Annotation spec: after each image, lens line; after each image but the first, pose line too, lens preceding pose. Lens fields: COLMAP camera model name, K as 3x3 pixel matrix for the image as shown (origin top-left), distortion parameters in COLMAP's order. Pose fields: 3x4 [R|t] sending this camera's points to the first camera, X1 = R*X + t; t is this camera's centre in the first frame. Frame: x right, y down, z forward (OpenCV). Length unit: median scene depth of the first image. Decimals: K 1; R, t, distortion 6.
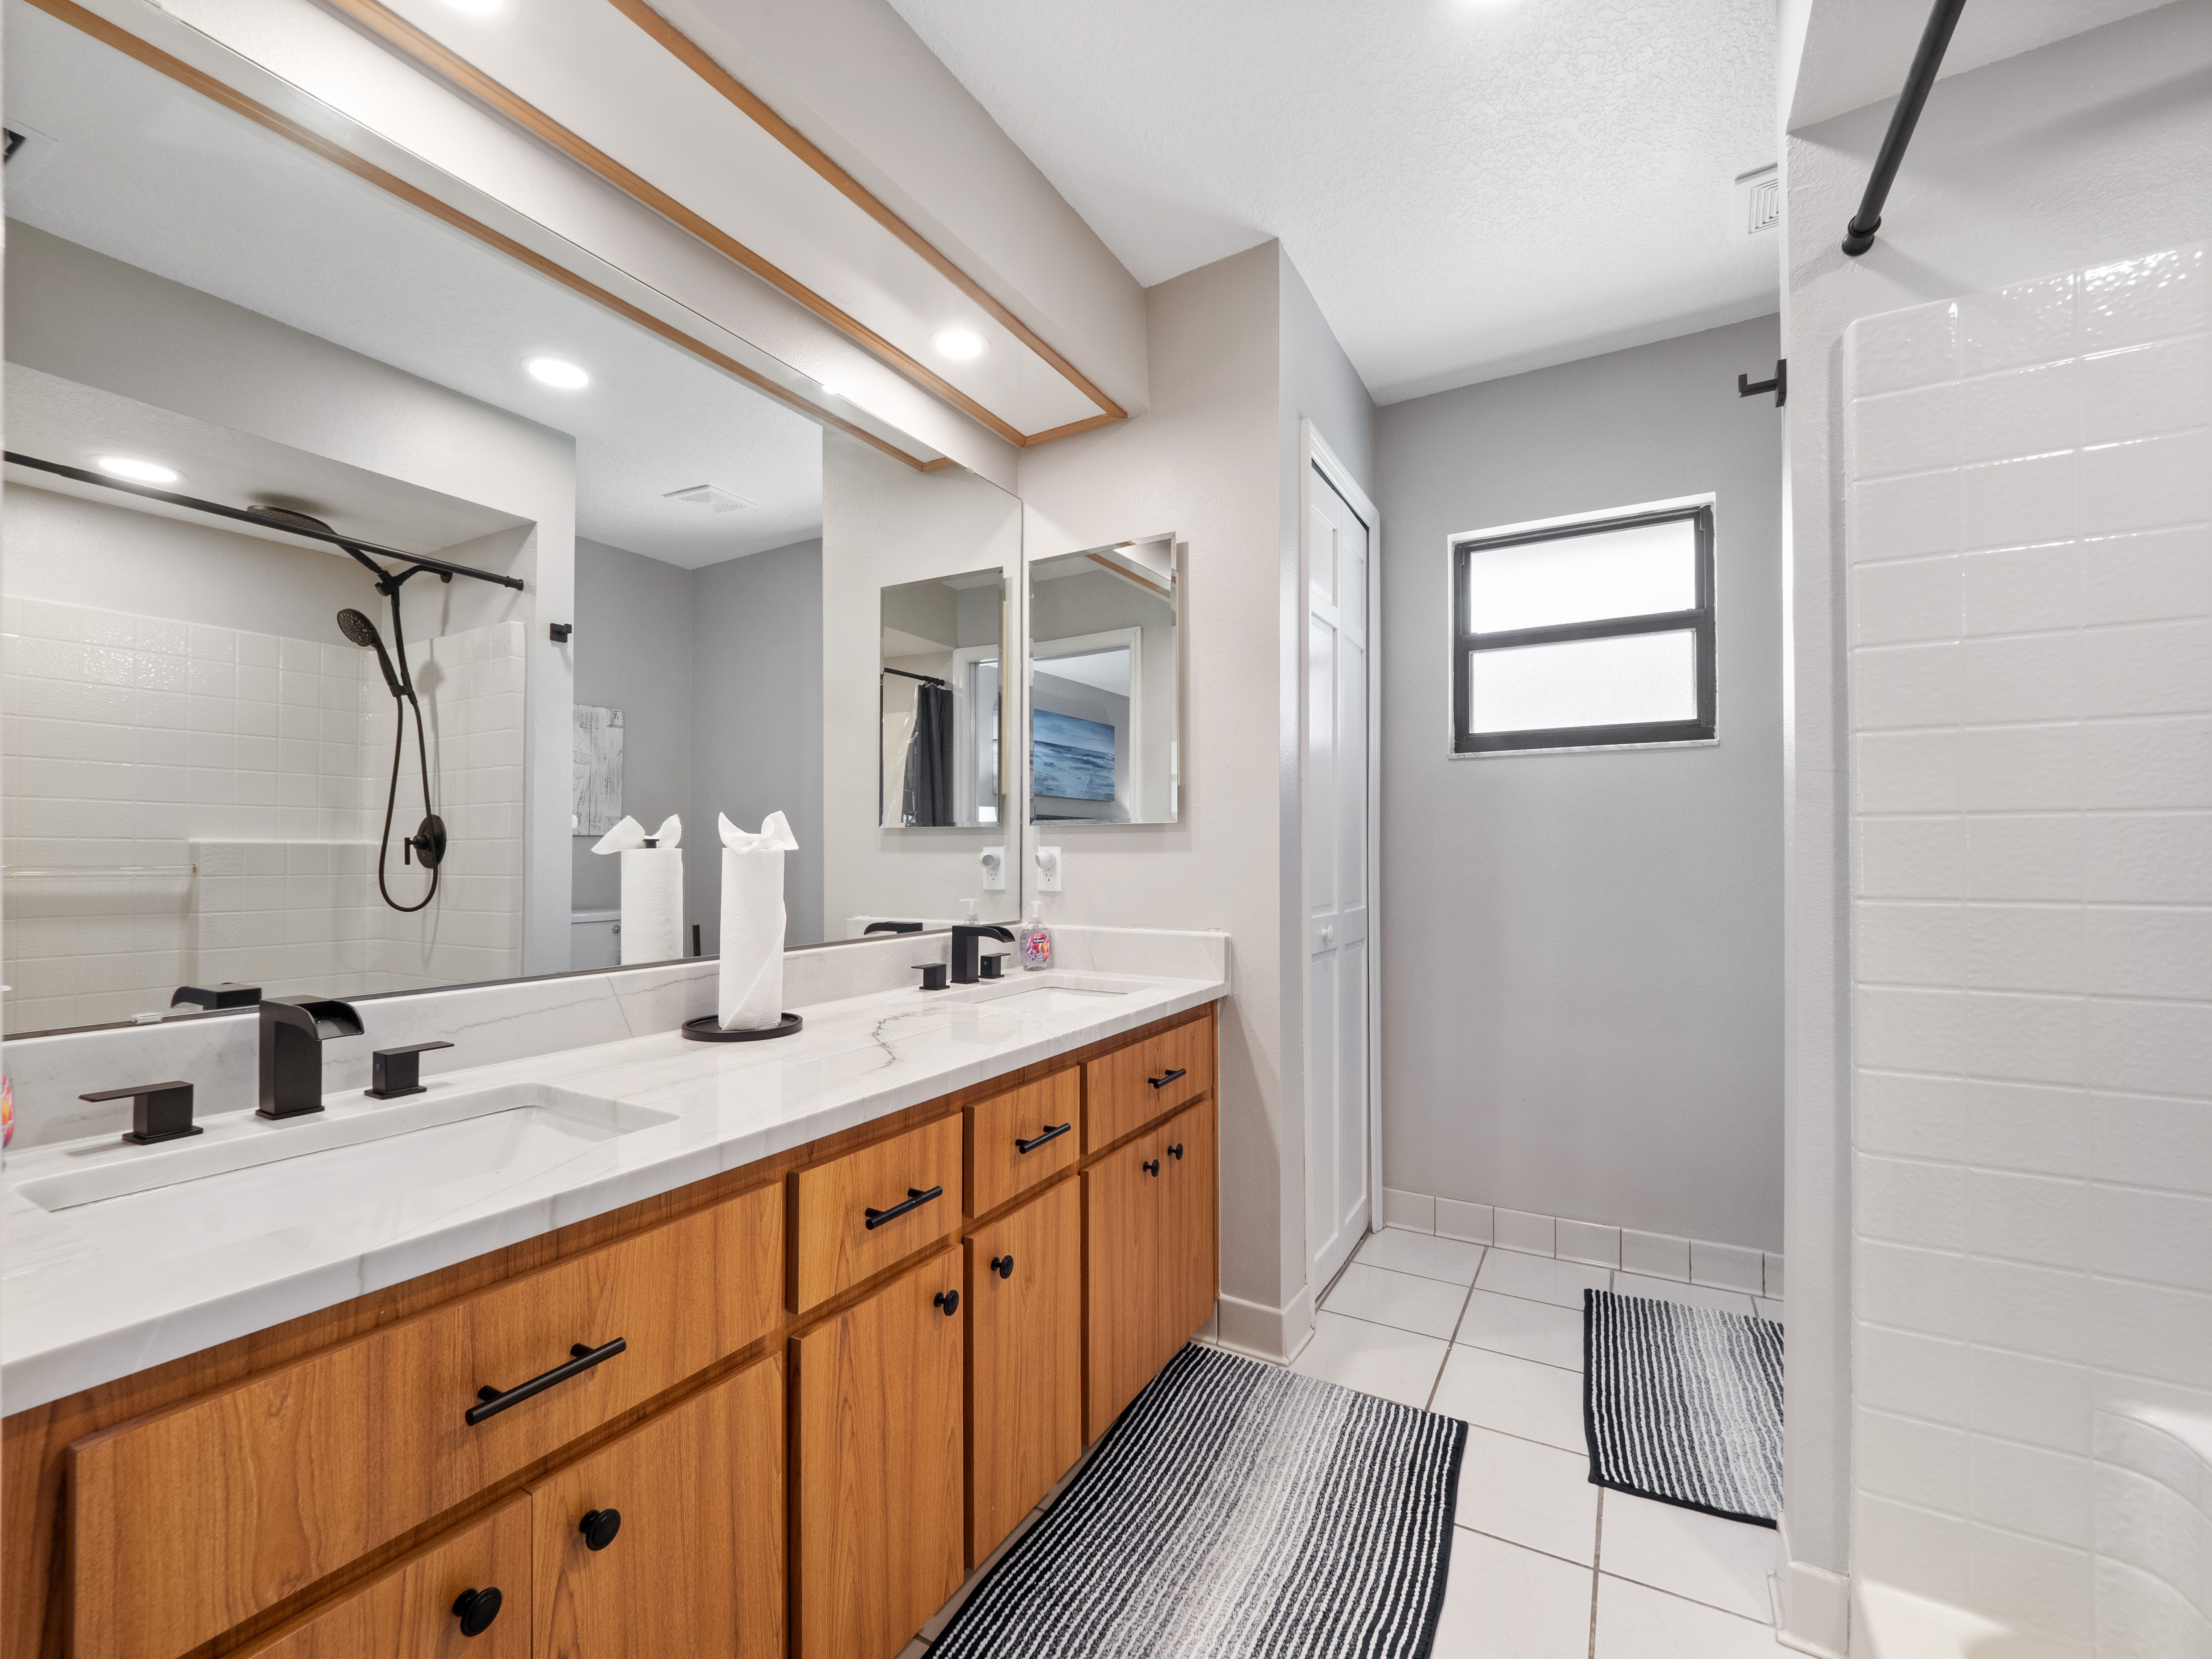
lens RADIAL K [[926.5, 0, 1106.4], [0, 926.5, 851.3], [0, 0, 1]] dist [-0.000095, -0.000457]
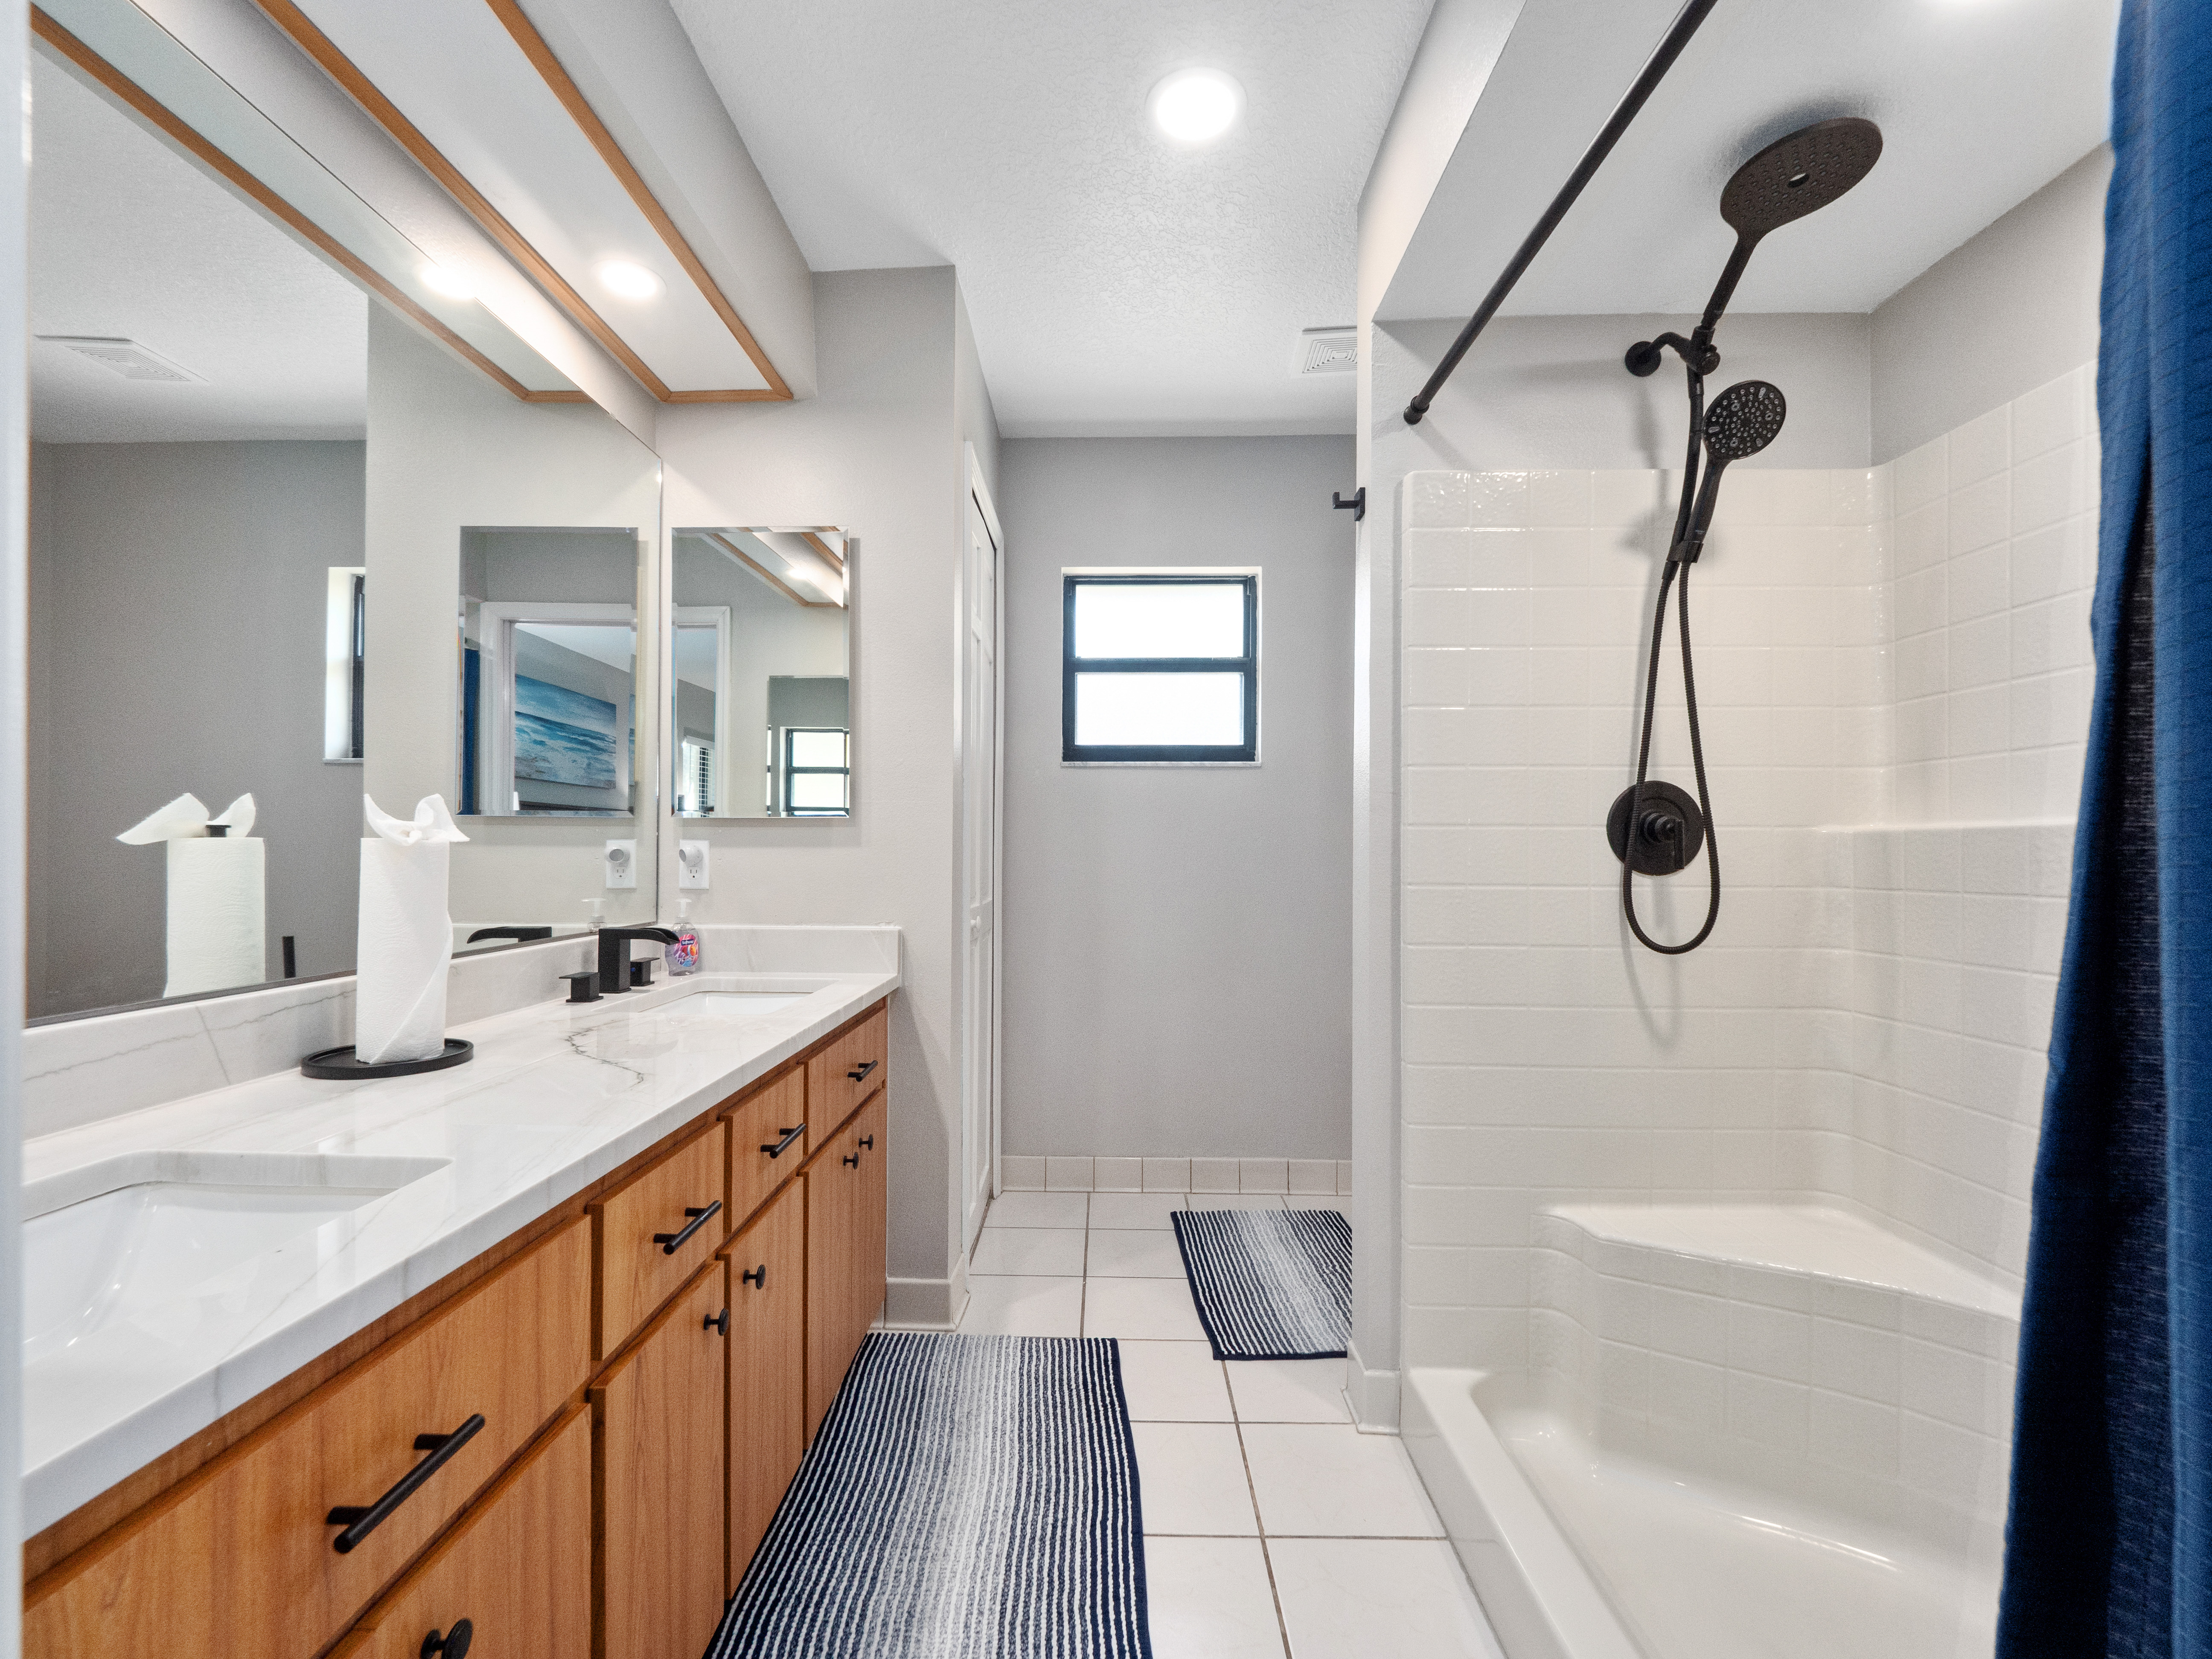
lens RADIAL K [[929.3, 0, 1073.4], [0, 929.3, 854.6], [0, 0, 1]] dist [0.000673, 0.000526]
pose [[0.883064, 0.005460, 0.469221, -0.243978], [-0.009308, 0.999939, 0.005881, 0.000300], [-0.469160, -0.009561, 0.883061, -0.003255]]
